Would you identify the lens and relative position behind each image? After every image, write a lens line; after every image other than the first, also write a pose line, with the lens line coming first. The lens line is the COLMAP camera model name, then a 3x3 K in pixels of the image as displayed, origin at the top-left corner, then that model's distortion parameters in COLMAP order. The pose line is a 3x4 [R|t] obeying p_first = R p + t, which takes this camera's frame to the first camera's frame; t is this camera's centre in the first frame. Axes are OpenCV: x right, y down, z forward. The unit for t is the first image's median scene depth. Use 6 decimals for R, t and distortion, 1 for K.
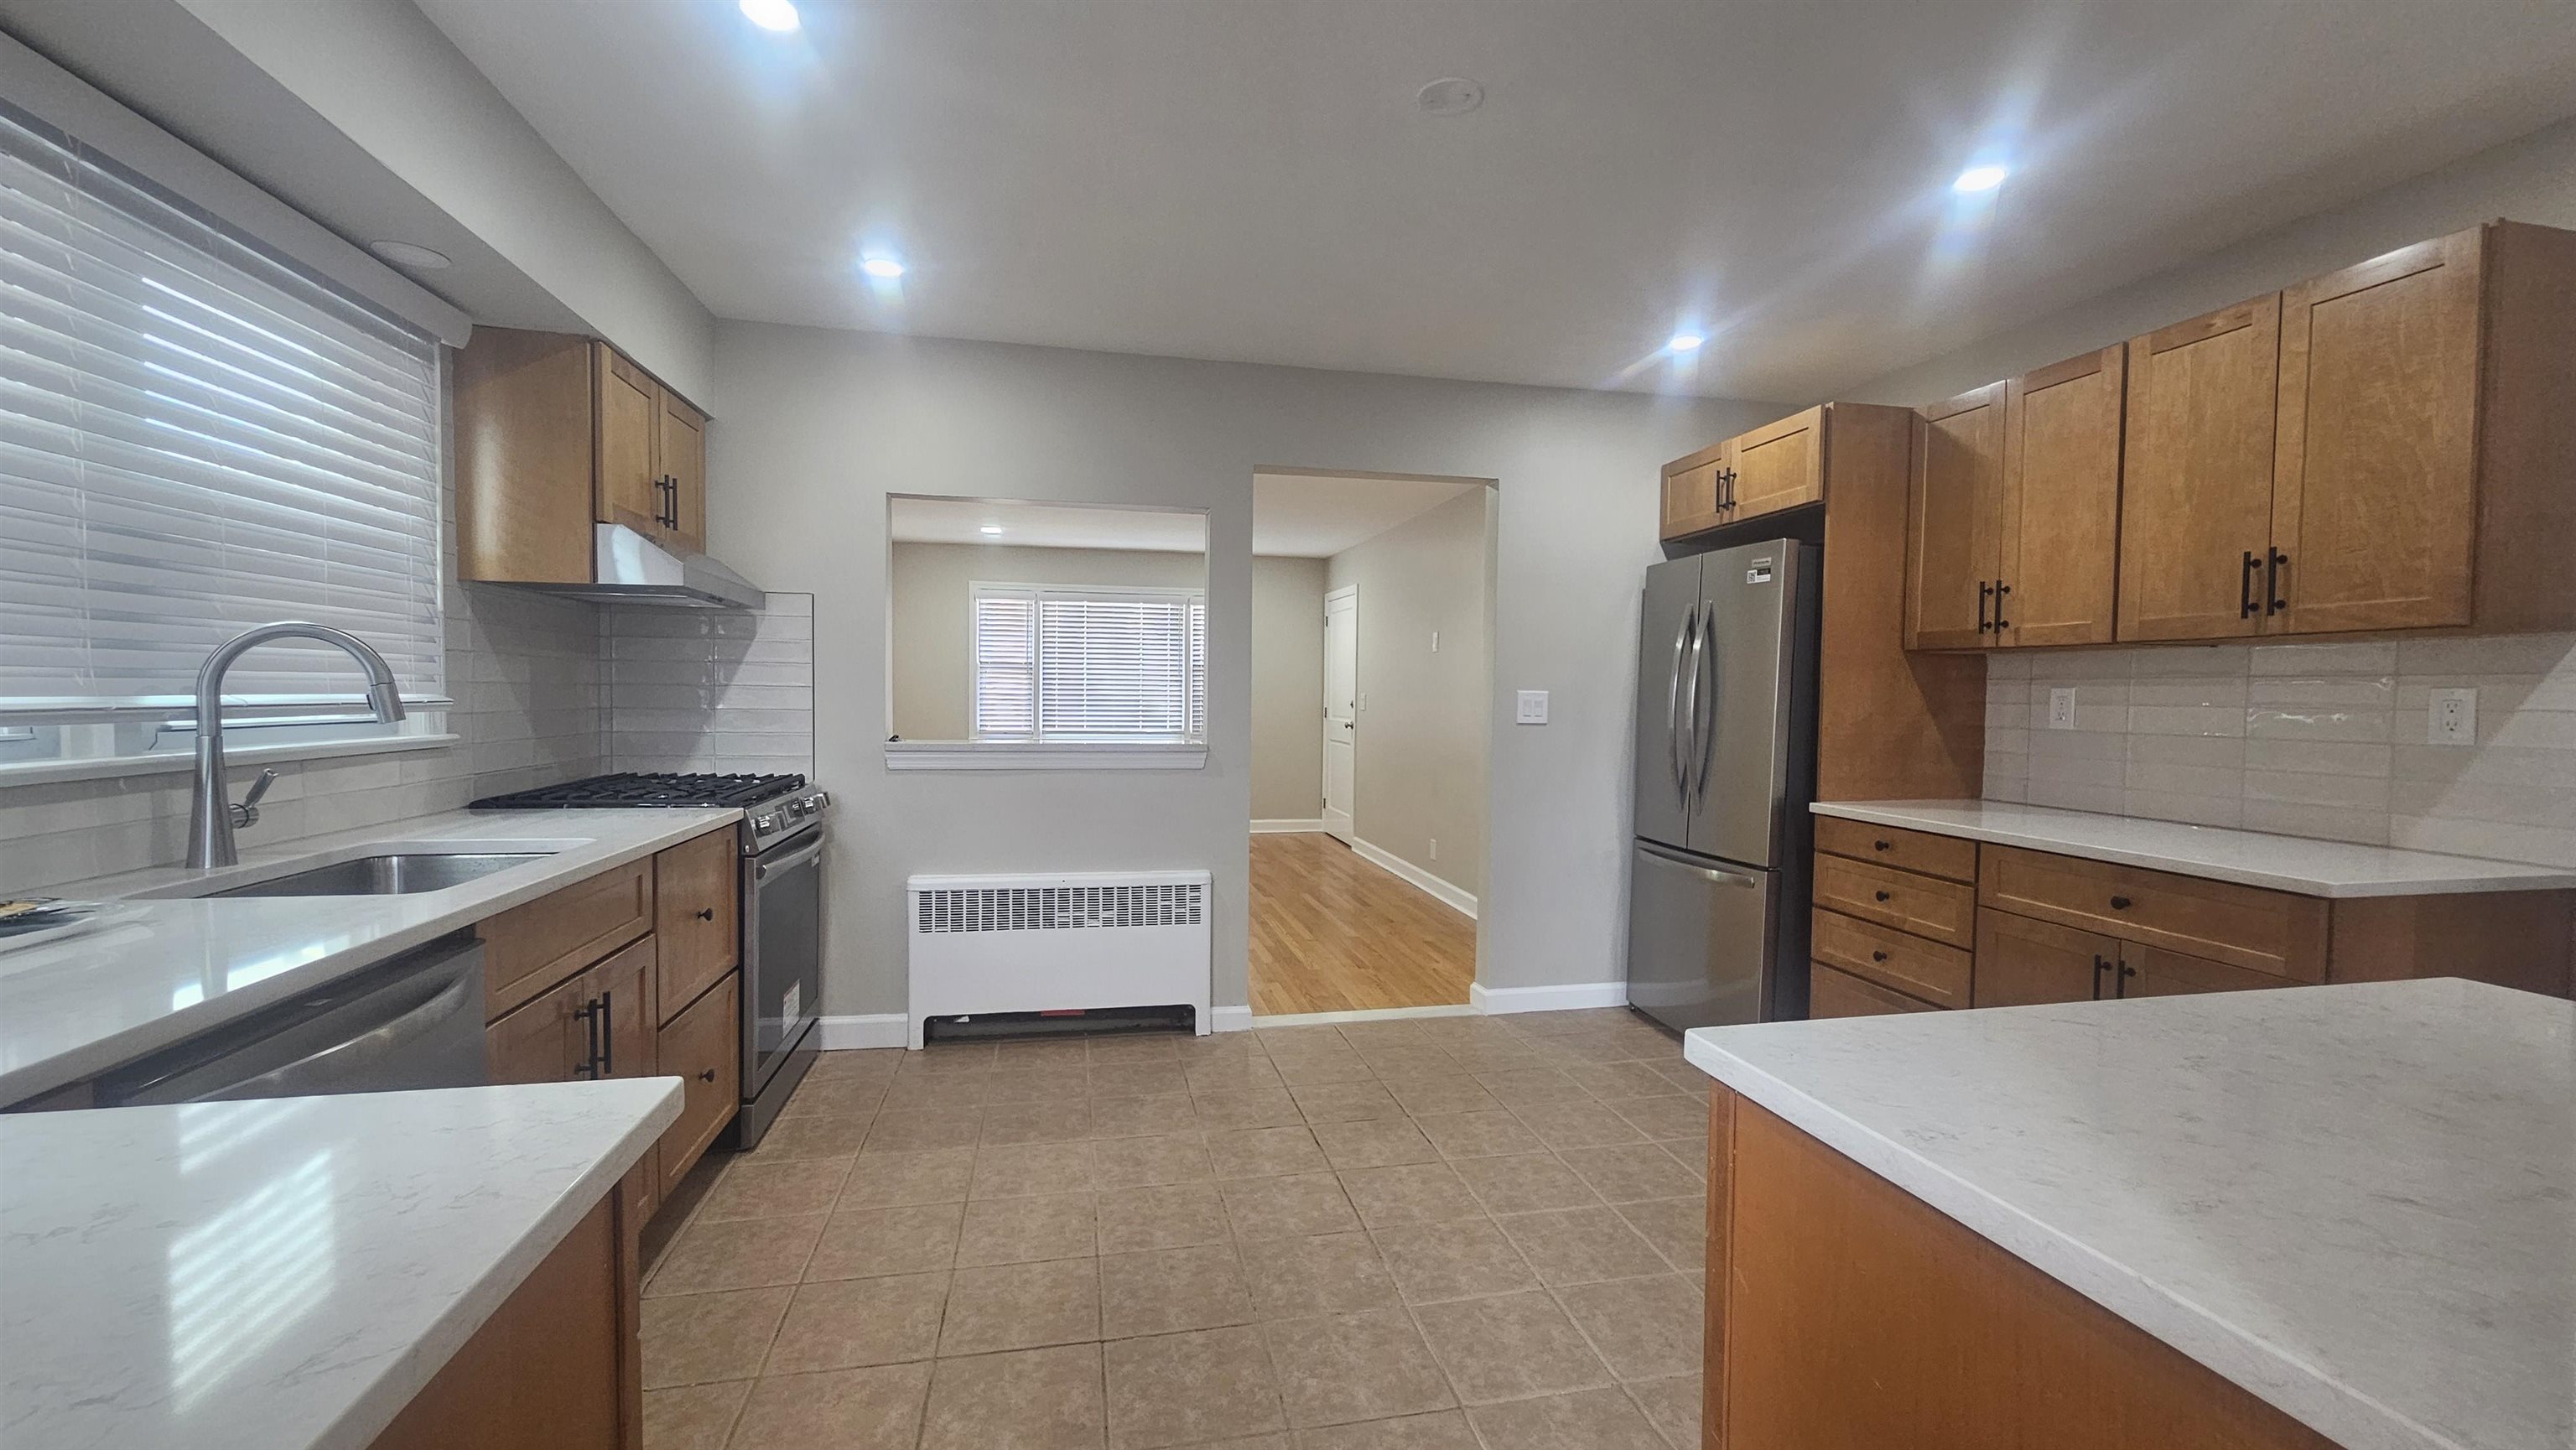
lens RADIAL K [[1045.5, 0, 1297.5], [0, 1045.5, 739.4], [0, 0, 1]] dist [-0.001574, -0.000035]
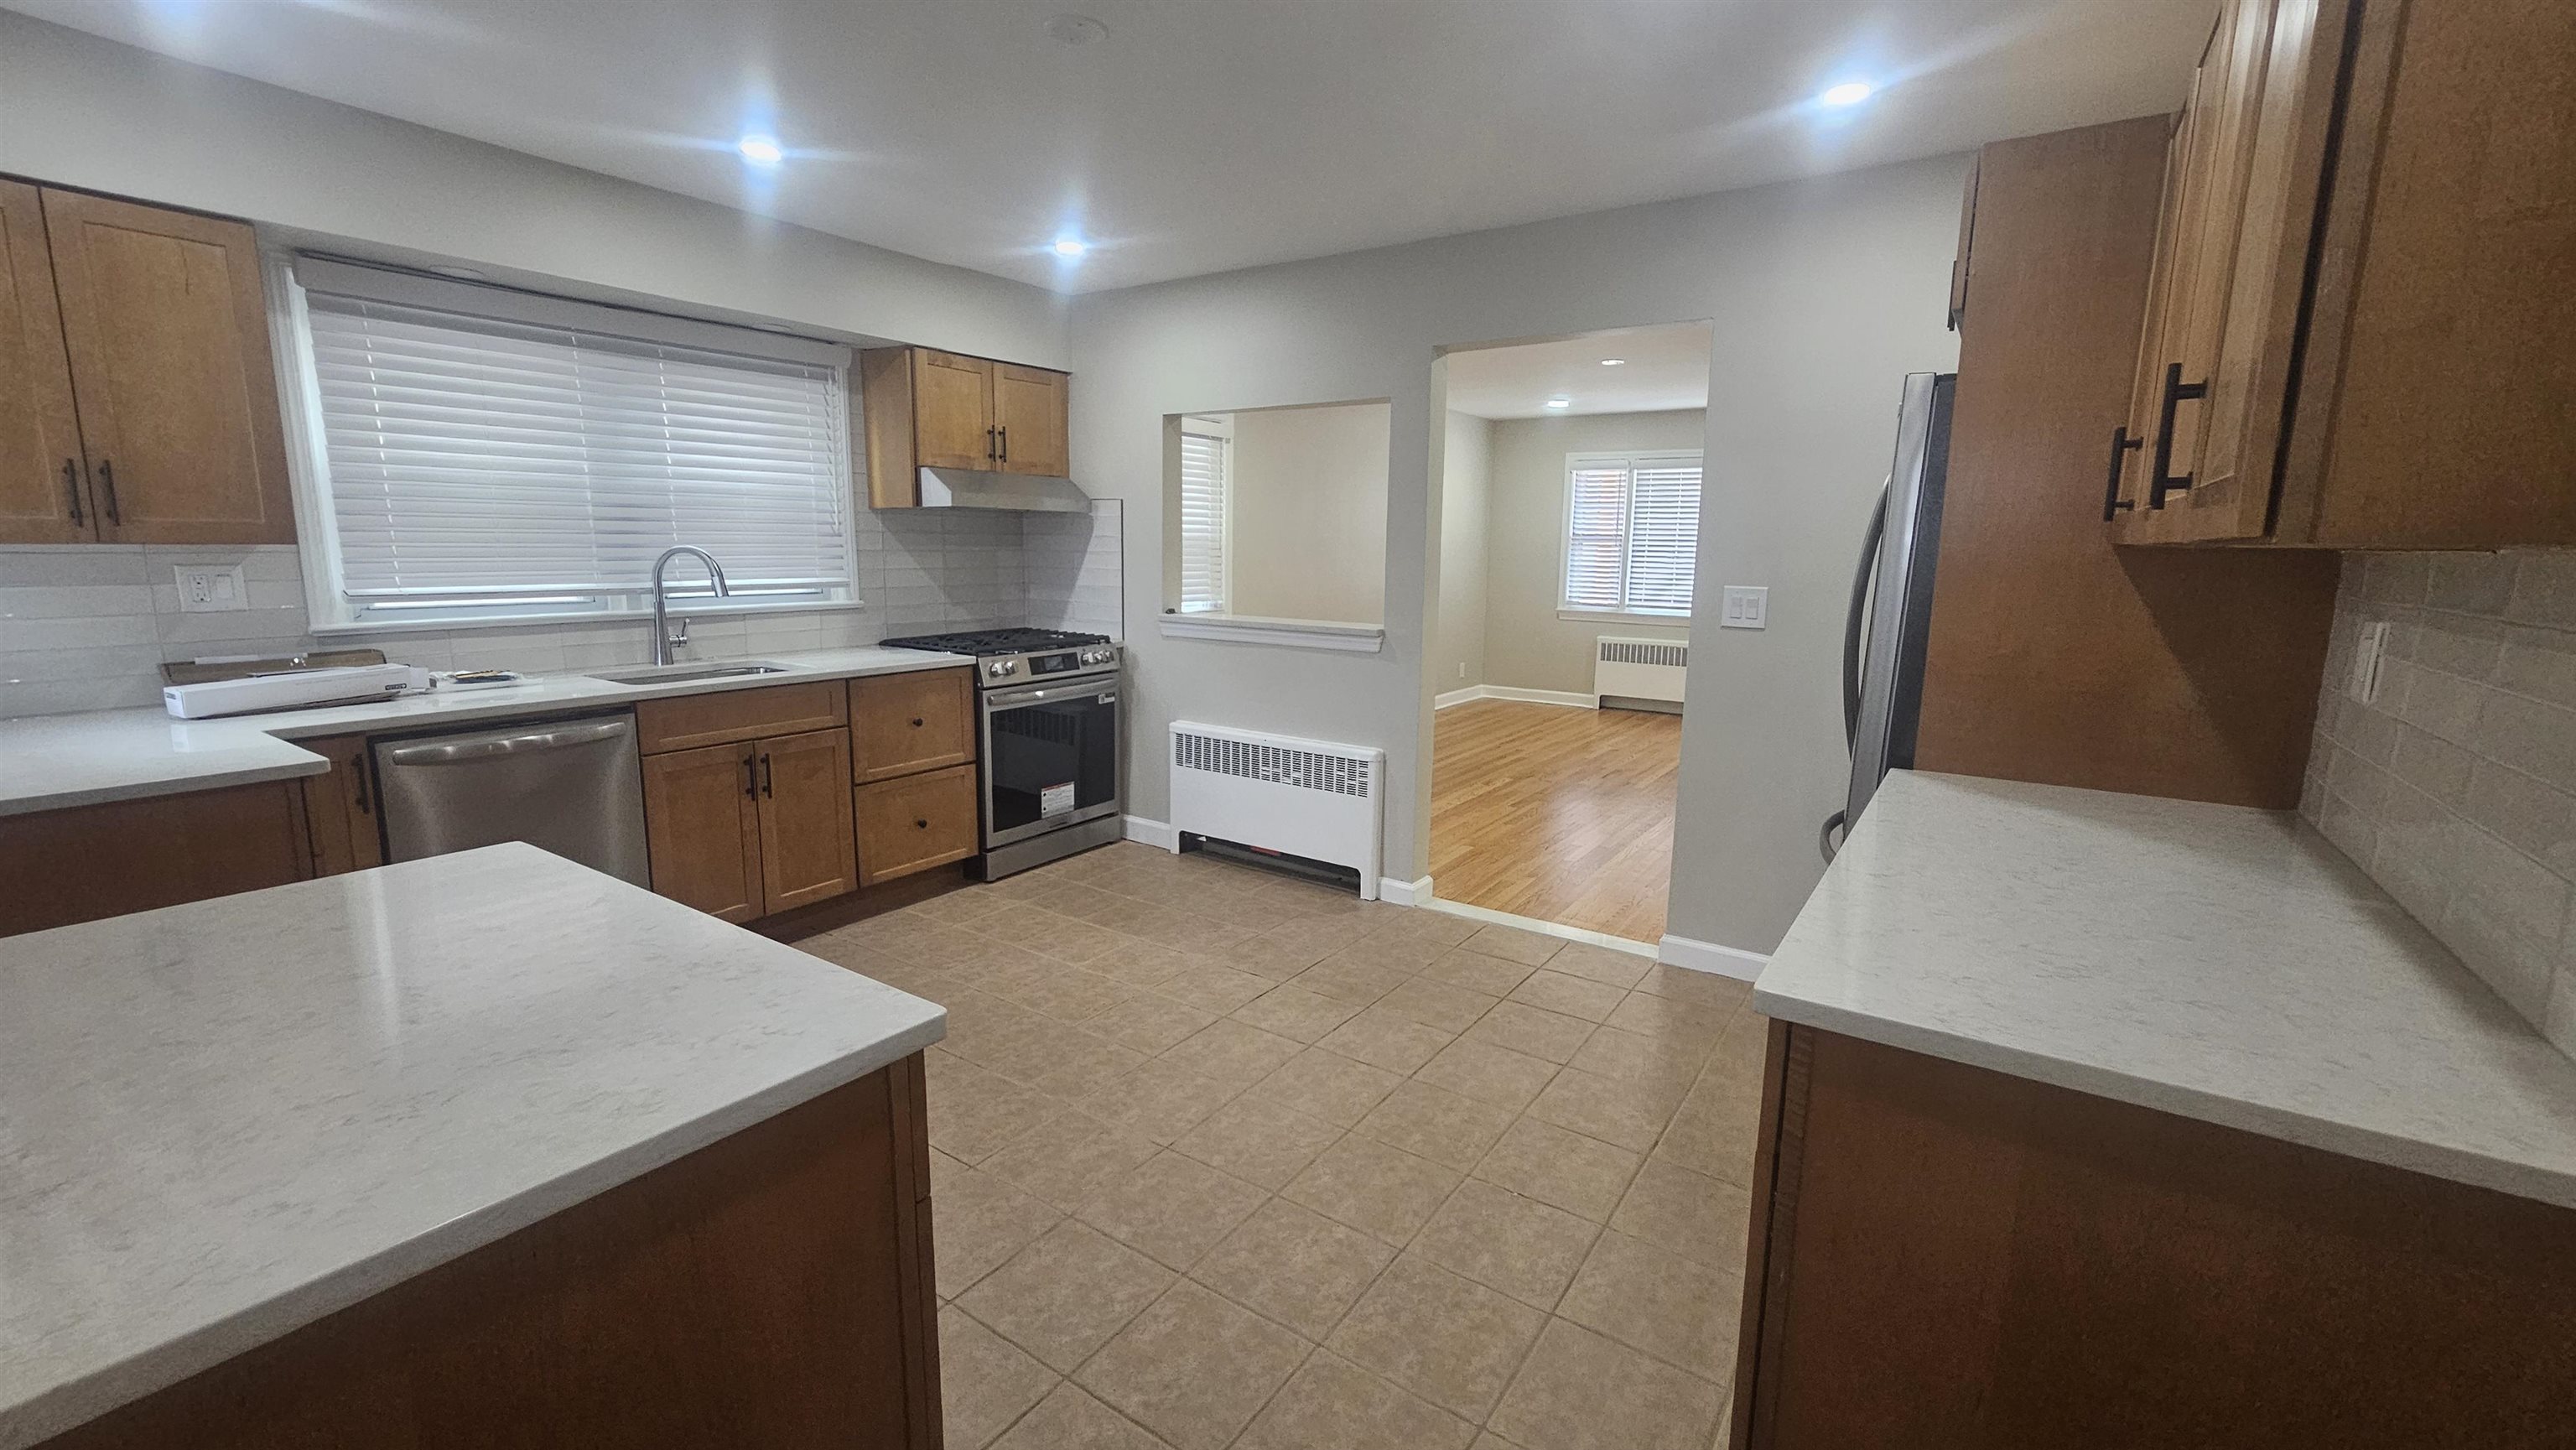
lens RADIAL K [[1048.8, 0, 1296.2], [0, 1048.8, 720.2], [0, 0, 1]] dist [-0.002652, 0.000046]
pose [[0.691207, 0.118454, -0.712882, 0.647518], [-0.036290, 0.990919, 0.129467, -0.041282], [0.721745, -0.063618, 0.689229, 0.222204]]
